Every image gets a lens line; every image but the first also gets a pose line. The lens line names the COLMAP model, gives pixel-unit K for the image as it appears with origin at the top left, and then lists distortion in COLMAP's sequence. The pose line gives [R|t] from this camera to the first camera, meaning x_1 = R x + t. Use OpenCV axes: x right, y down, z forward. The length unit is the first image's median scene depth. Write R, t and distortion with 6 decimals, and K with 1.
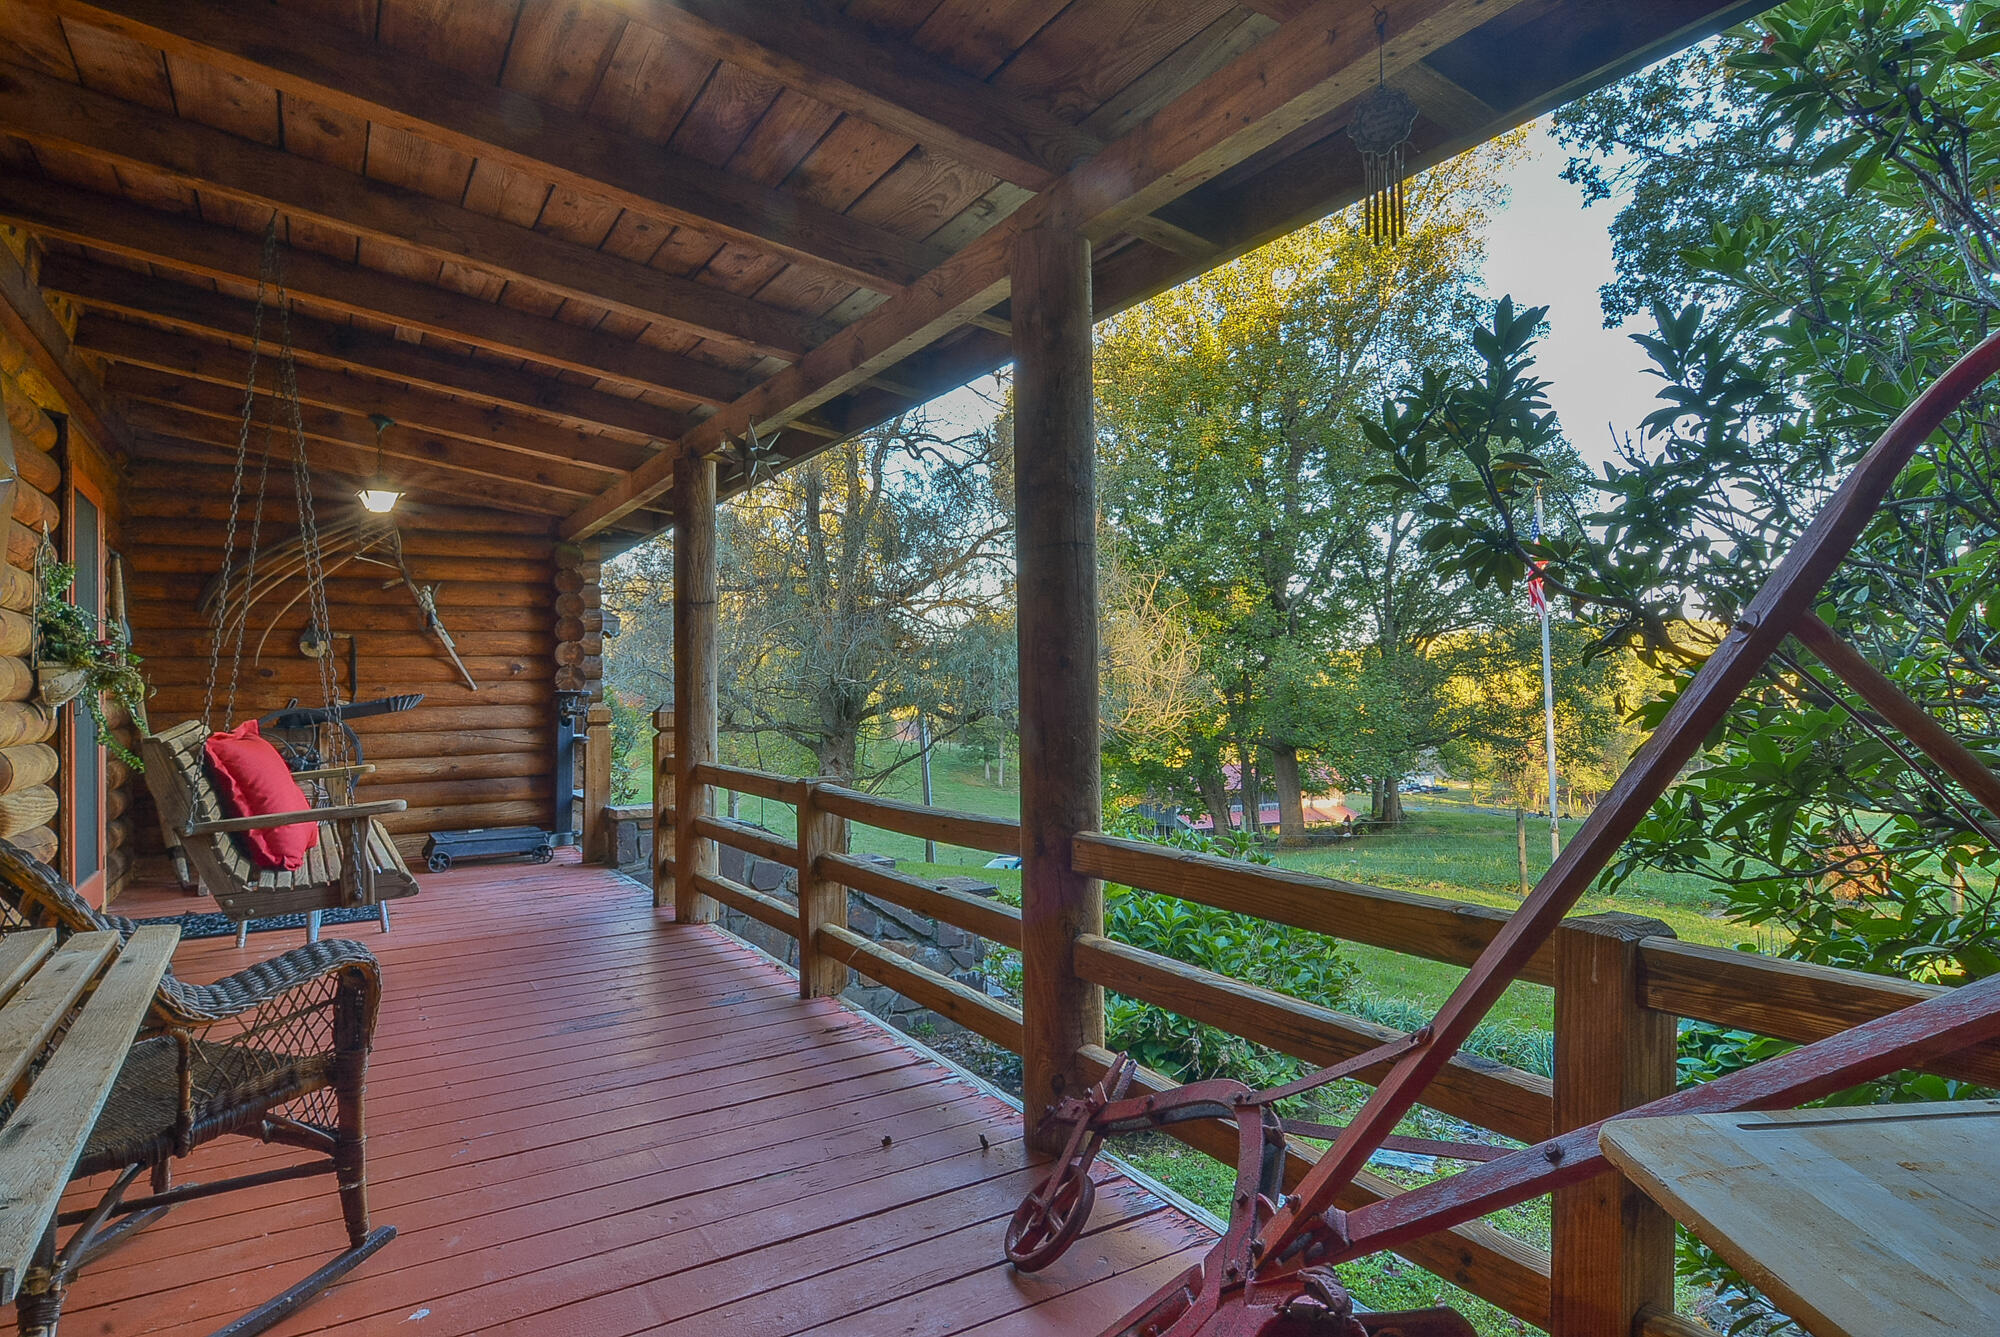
lens RADIAL K [[1060.6, 0, 1000.0], [0, 1060.6, 668.5], [0, 0, 1]] dist [0.017893, -0.018301]
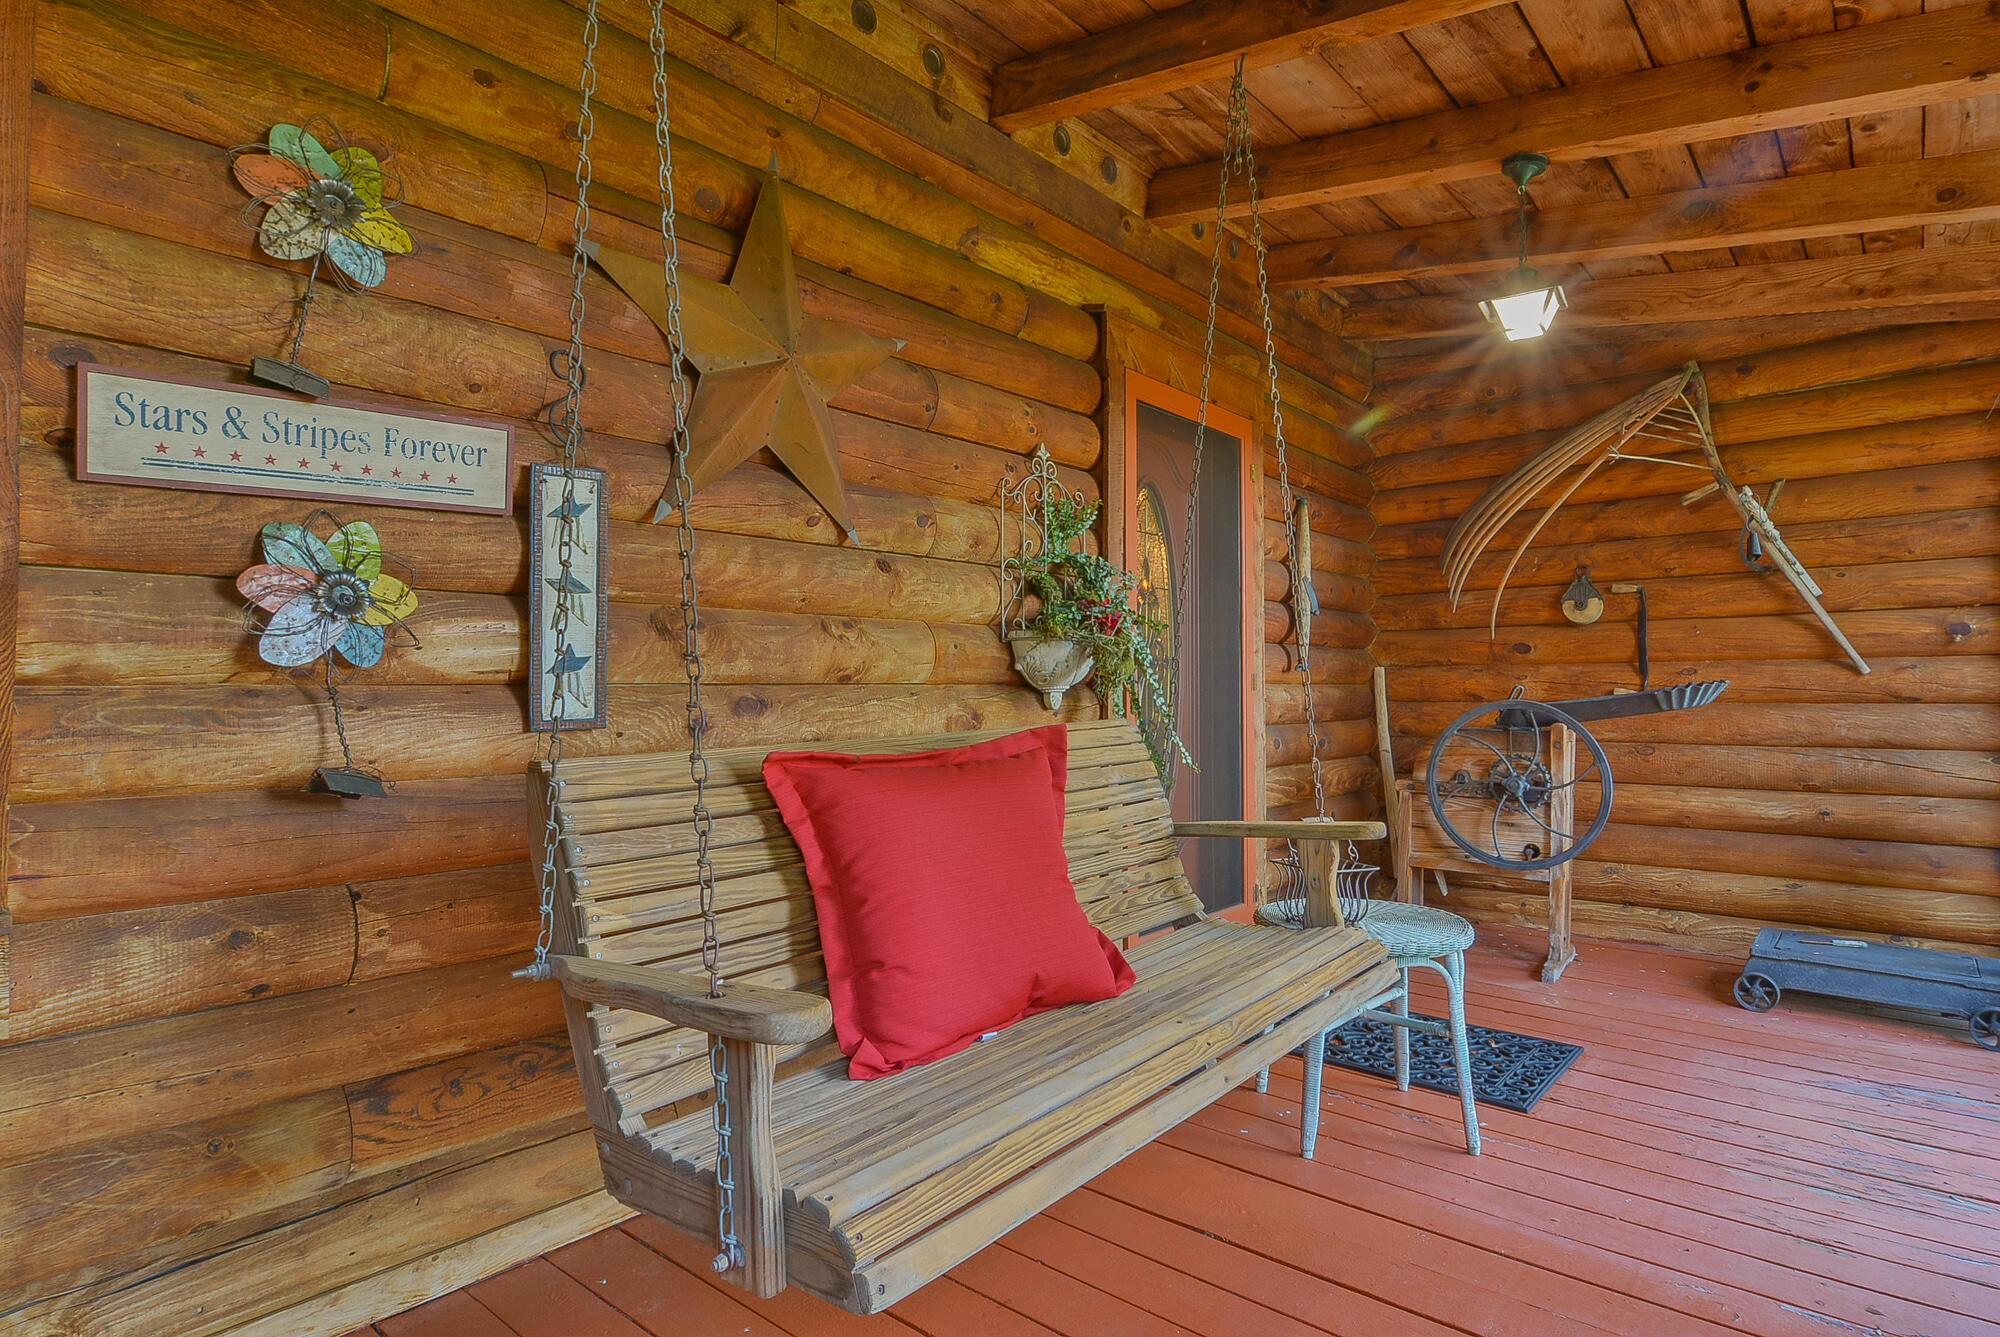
lens RADIAL K [[1060.6, 0, 1000.0], [0, 1060.6, 668.5], [0, 0, 1]] dist [0.017893, -0.018301]
pose [[0.288135, -0.002652, -0.957586, -0.109577], [0.015387, 0.999880, 0.001861, 0.010148], [0.957466, -0.015270, 0.288141, 0.440852]]
